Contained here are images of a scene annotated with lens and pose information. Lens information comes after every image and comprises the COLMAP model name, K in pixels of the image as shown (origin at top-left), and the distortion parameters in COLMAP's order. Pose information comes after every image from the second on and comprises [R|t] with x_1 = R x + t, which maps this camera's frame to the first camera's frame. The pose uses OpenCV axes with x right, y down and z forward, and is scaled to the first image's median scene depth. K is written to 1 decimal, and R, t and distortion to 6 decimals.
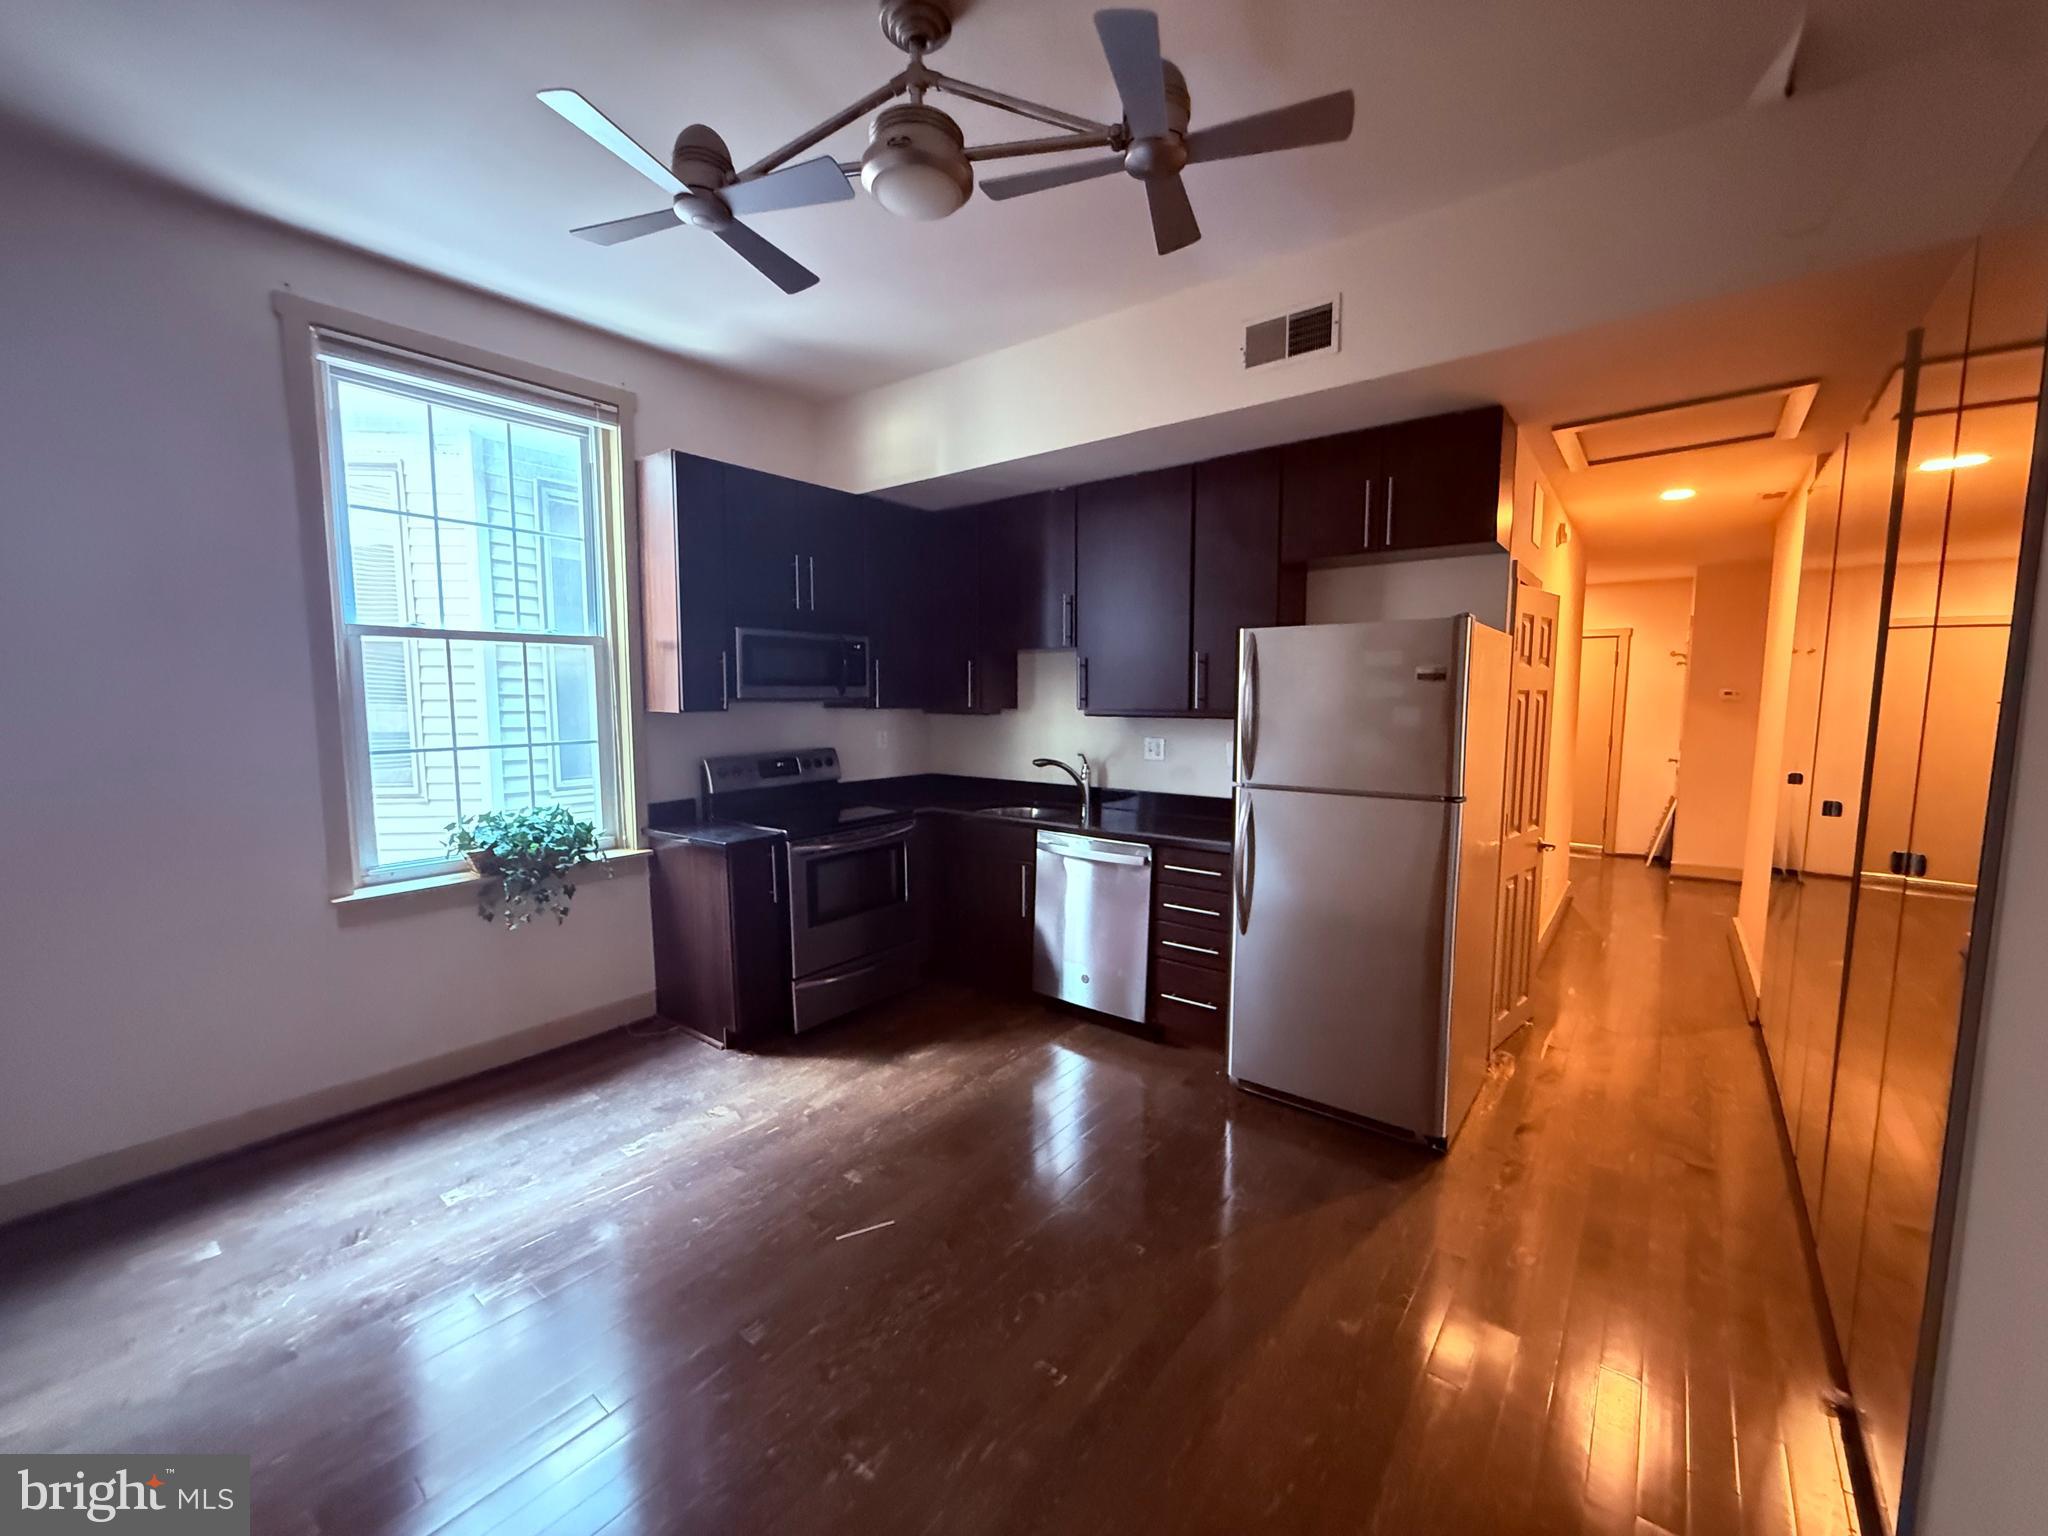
lens RADIAL K [[828.2, 0, 1016.4], [0, 828.2, 766.9], [0, 0, 1]] dist [-0.001226, -0.000872]
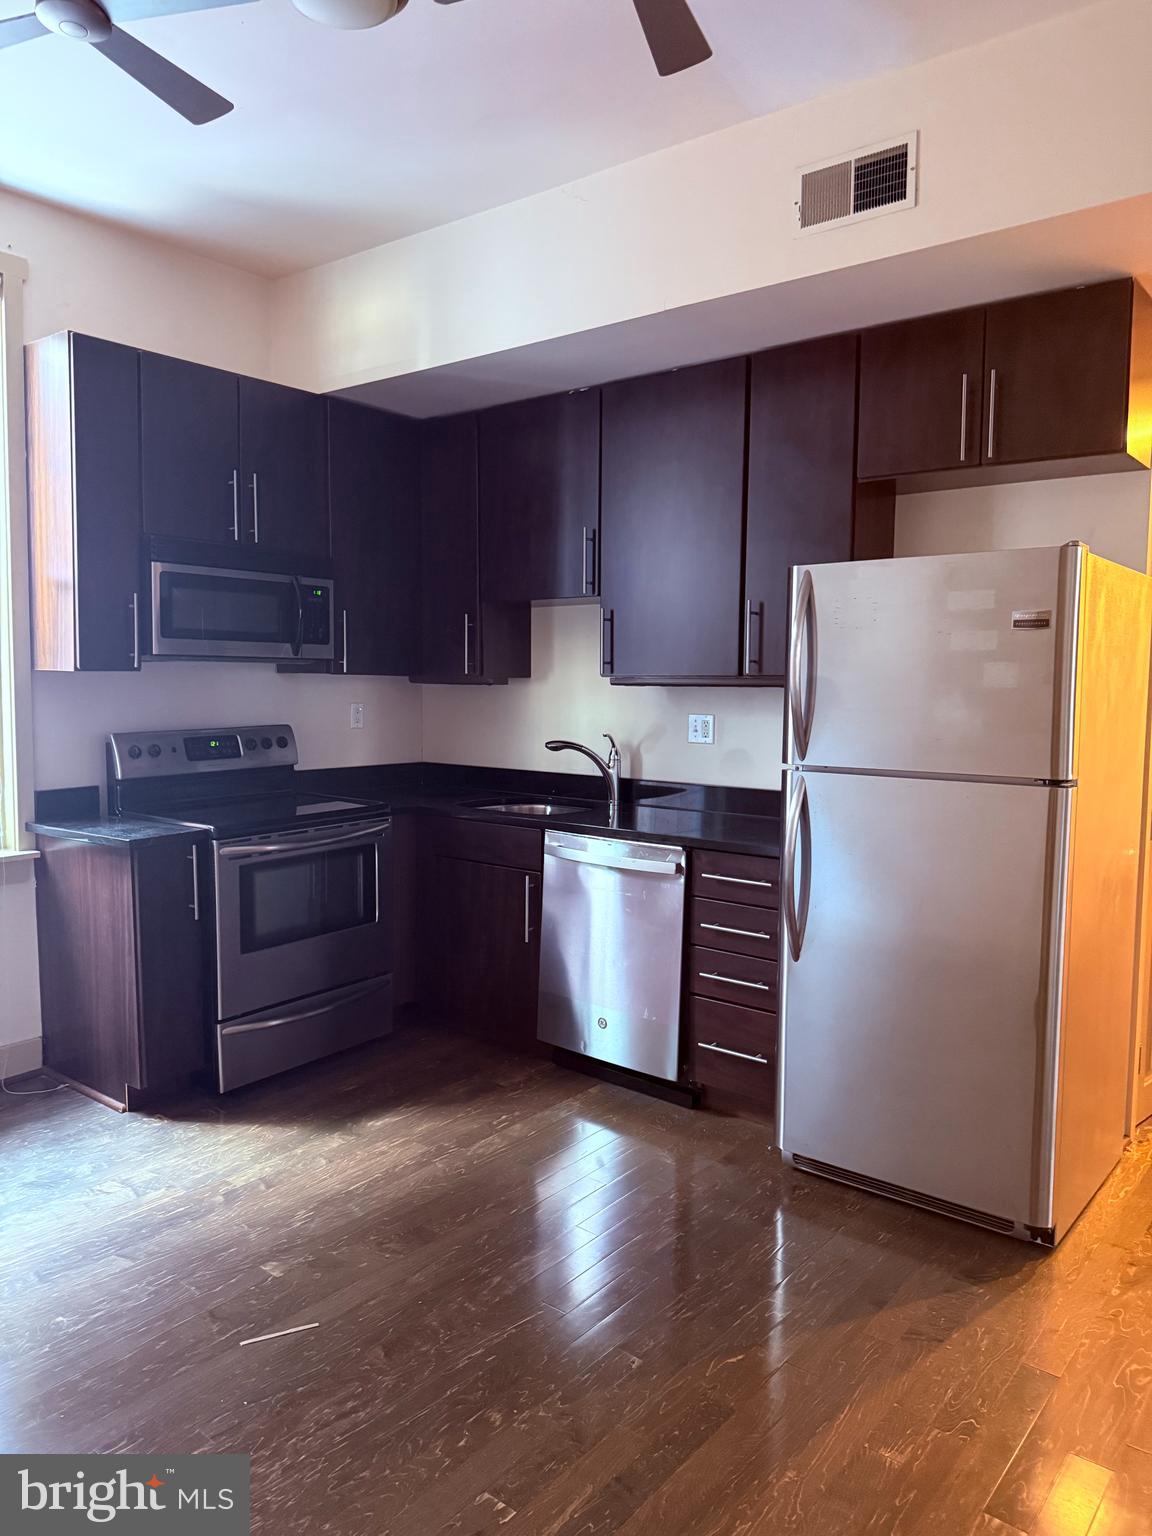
lens RADIAL K [[1098.2, 0, 566.9], [0, 1098.2, 755.3], [0, 0, 1]] dist [0.032828, -0.038609]
pose [[0.999948, 0.008528, -0.005567, 0.065893], [-0.008623, 0.999814, -0.017260, 0.030222], [0.005419, 0.017307, 0.999836, -0.025378]]
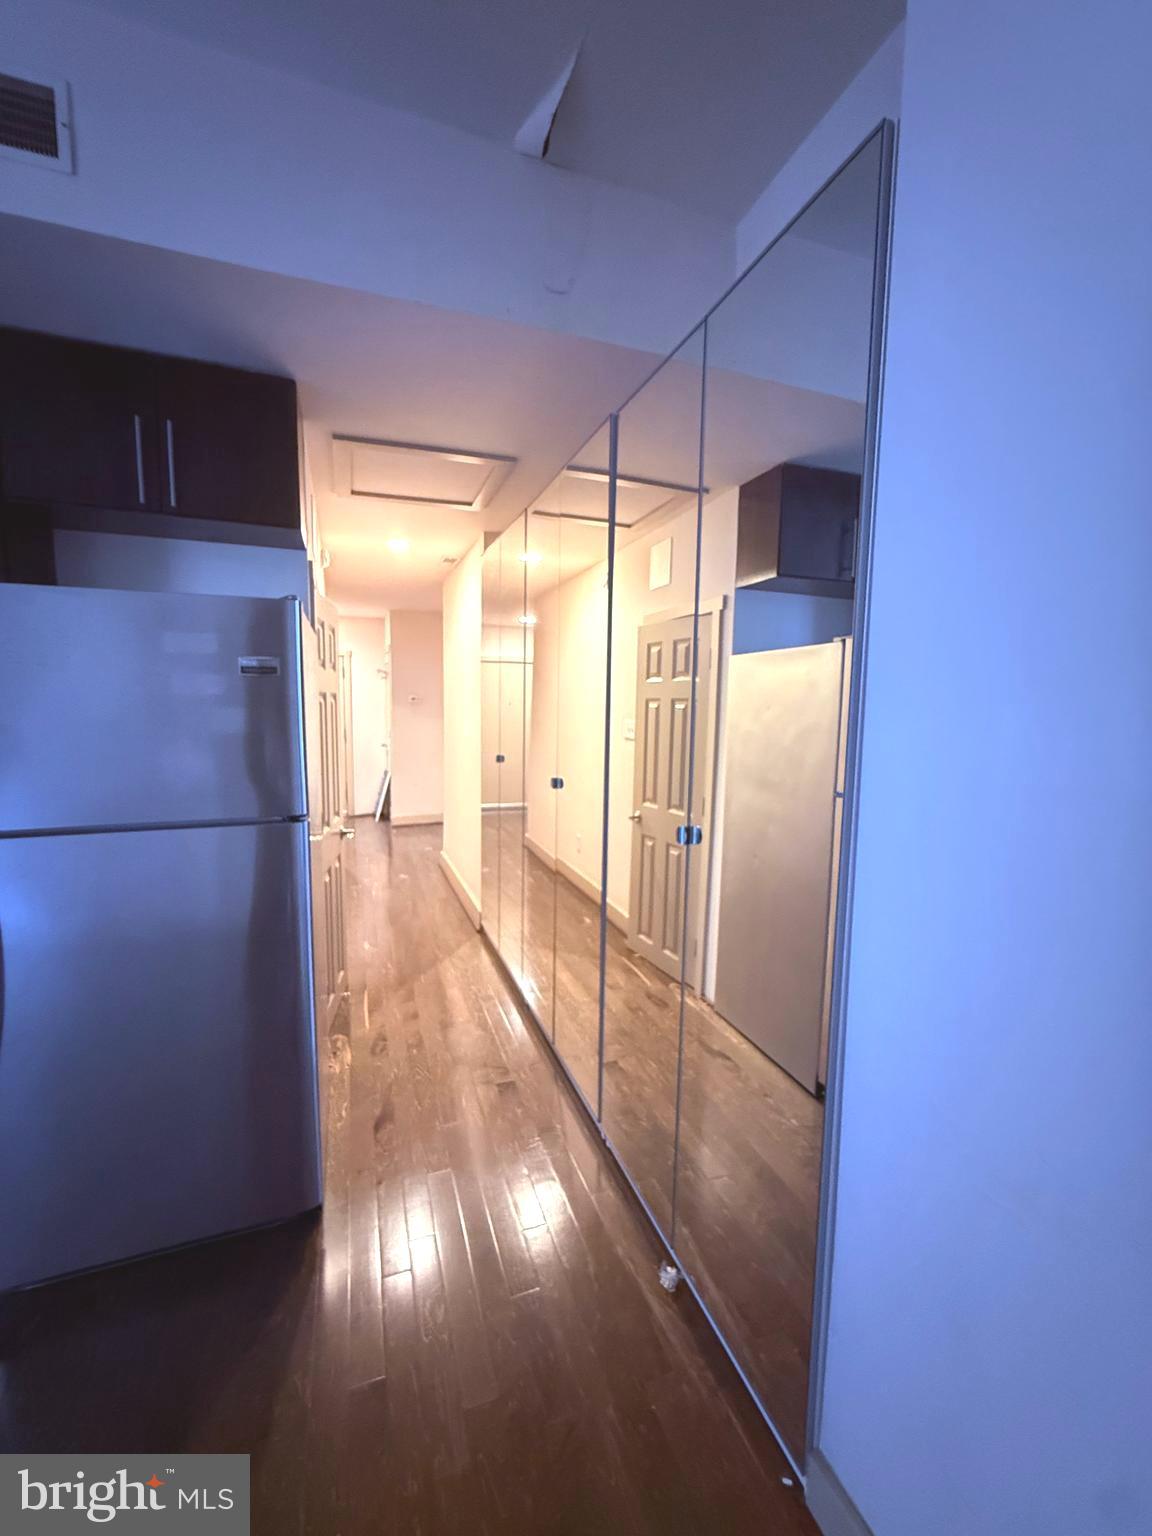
lens RADIAL K [[621.2, 0, 580.1], [0, 621.2, 767.6], [0, 0, 1]] dist [-0.001226, -0.000872]
pose [[0.519240, -0.084452, 0.850445, 0.124658], [0.065579, 0.996109, 0.058878, -0.026426], [-0.852109, 0.025199, 0.522758, 0.366408]]
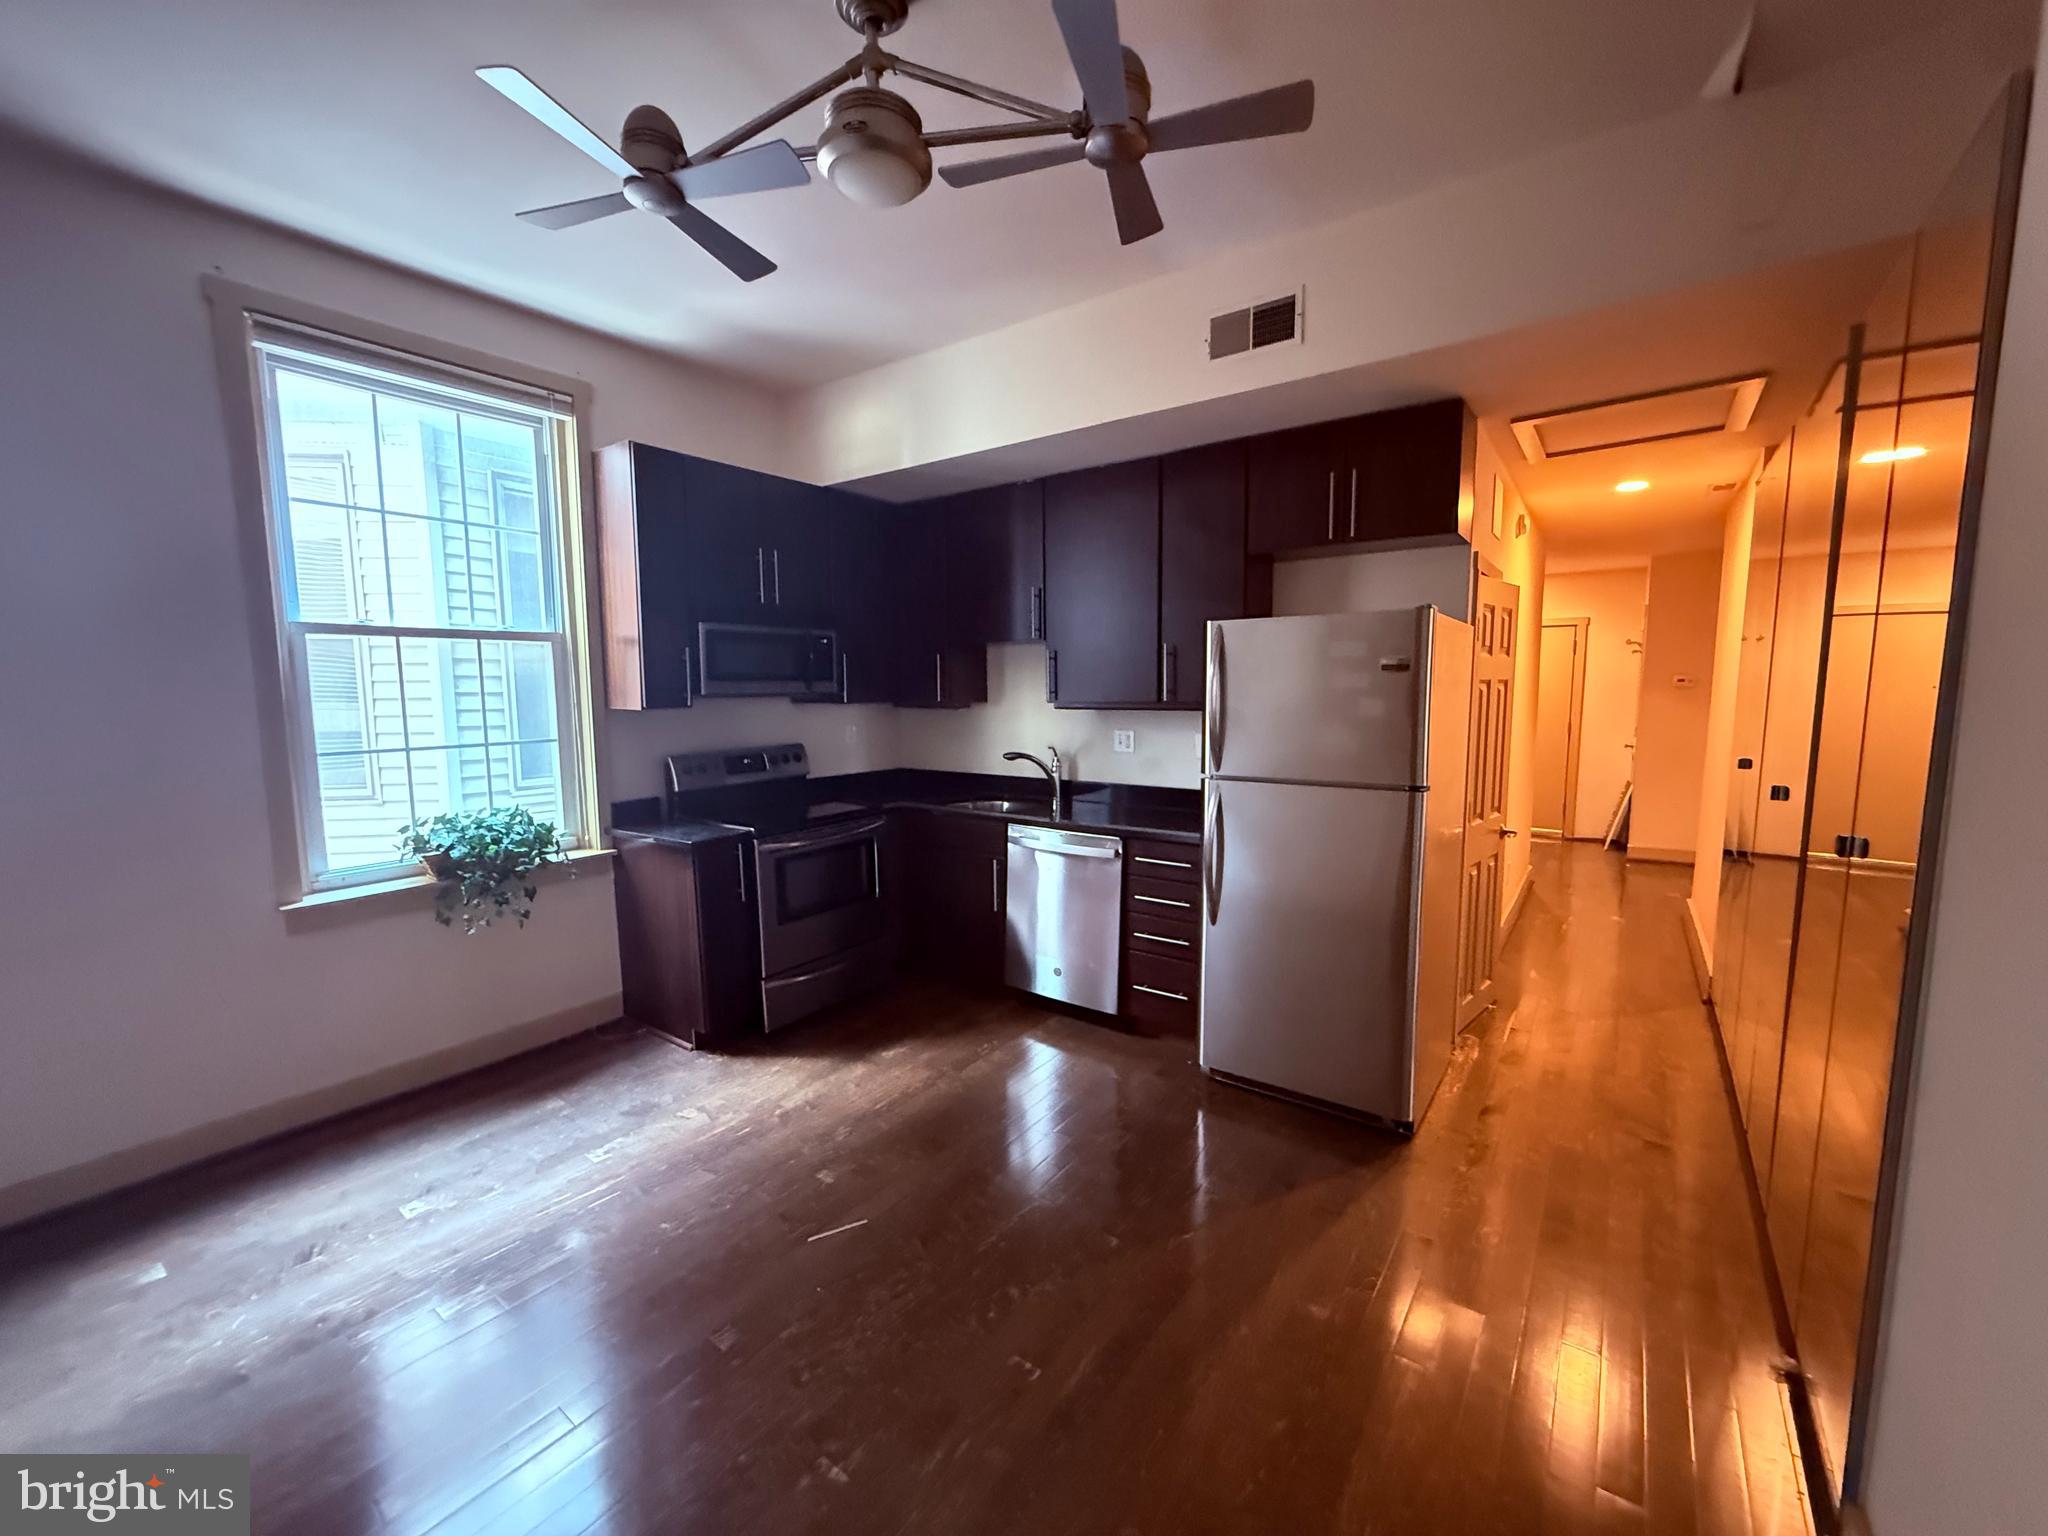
lens RADIAL K [[828.2, 0, 1016.9], [0, 828.2, 767.3], [0, 0, 1]] dist [-0.001226, -0.000872]
pose [[0.999365, -0.011923, 0.033583, 0.004180], [0.011582, 0.999879, 0.010348, -0.002738], [-0.033702, -0.009953, 0.999382, 0.004347]]
